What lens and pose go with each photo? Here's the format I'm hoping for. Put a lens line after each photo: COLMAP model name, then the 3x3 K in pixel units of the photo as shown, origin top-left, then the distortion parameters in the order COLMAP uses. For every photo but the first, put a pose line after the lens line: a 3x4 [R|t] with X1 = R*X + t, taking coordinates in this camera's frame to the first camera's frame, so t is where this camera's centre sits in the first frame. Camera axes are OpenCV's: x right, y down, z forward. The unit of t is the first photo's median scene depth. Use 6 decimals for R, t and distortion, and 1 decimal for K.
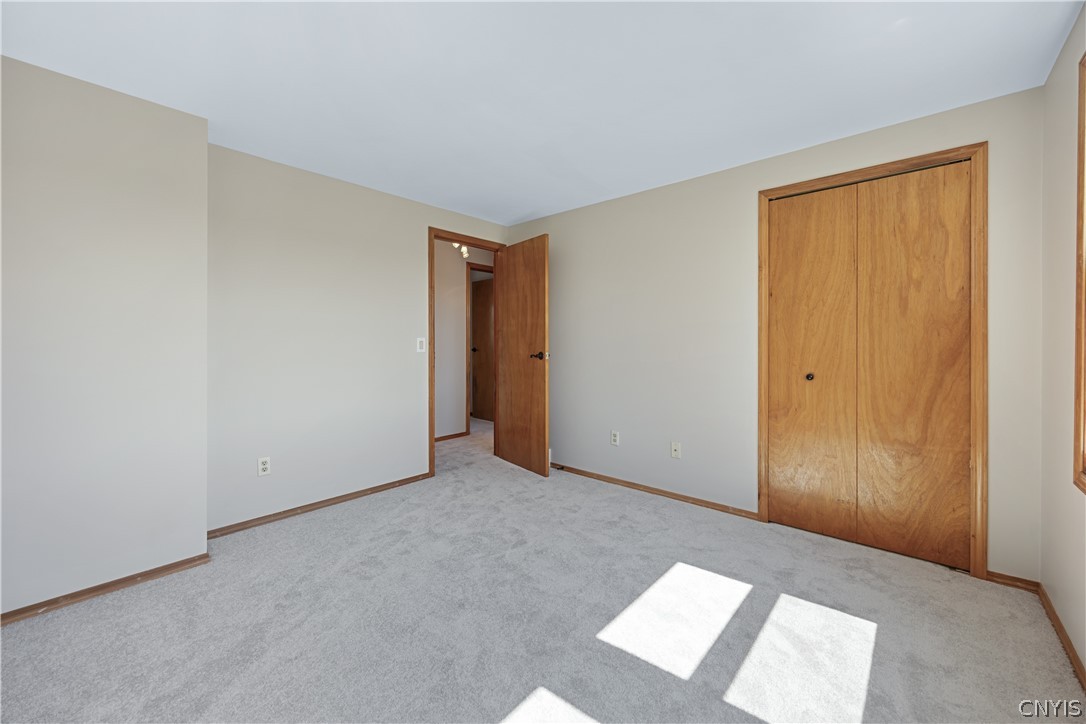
lens RADIAL K [[417.9, 0, 546.9], [0, 417.9, 359.8], [0, 0, 1]] dist [0.000357, -0.000030]
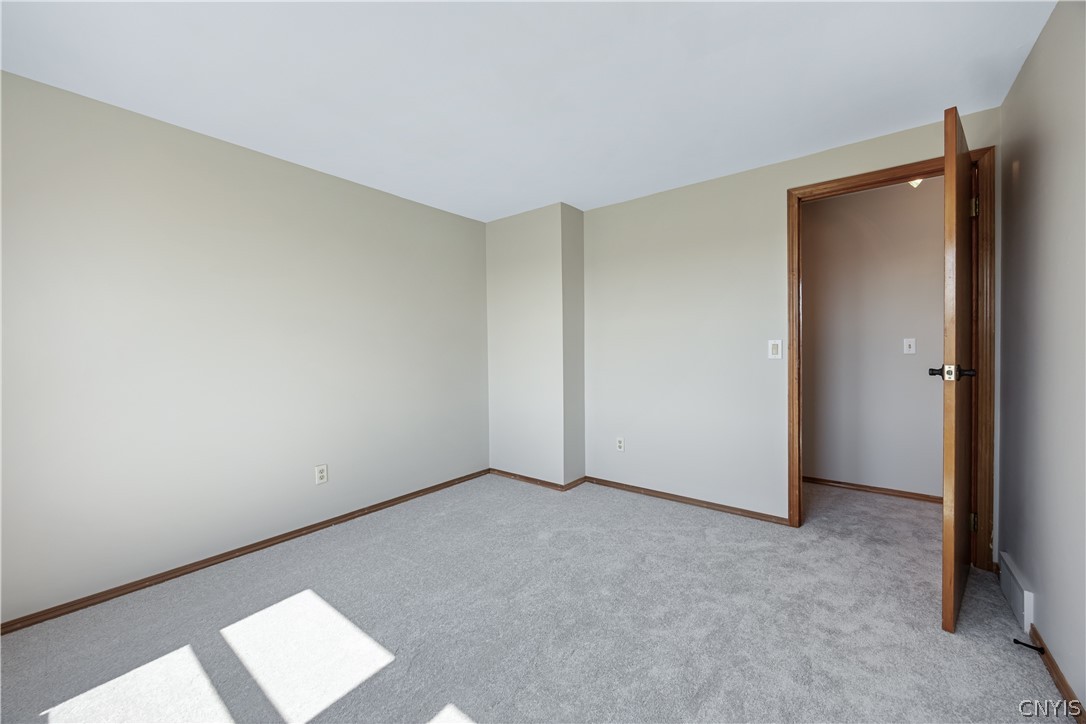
lens RADIAL K [[417.9, 0, 546.9], [0, 417.9, 359.8], [0, 0, 1]] dist [0.000357, -0.000030]
pose [[0.058683, 0.028297, -0.997876, 0.514809], [-0.029895, 0.999200, 0.026577, -0.027590], [0.997829, 0.028272, 0.059482, 0.612708]]
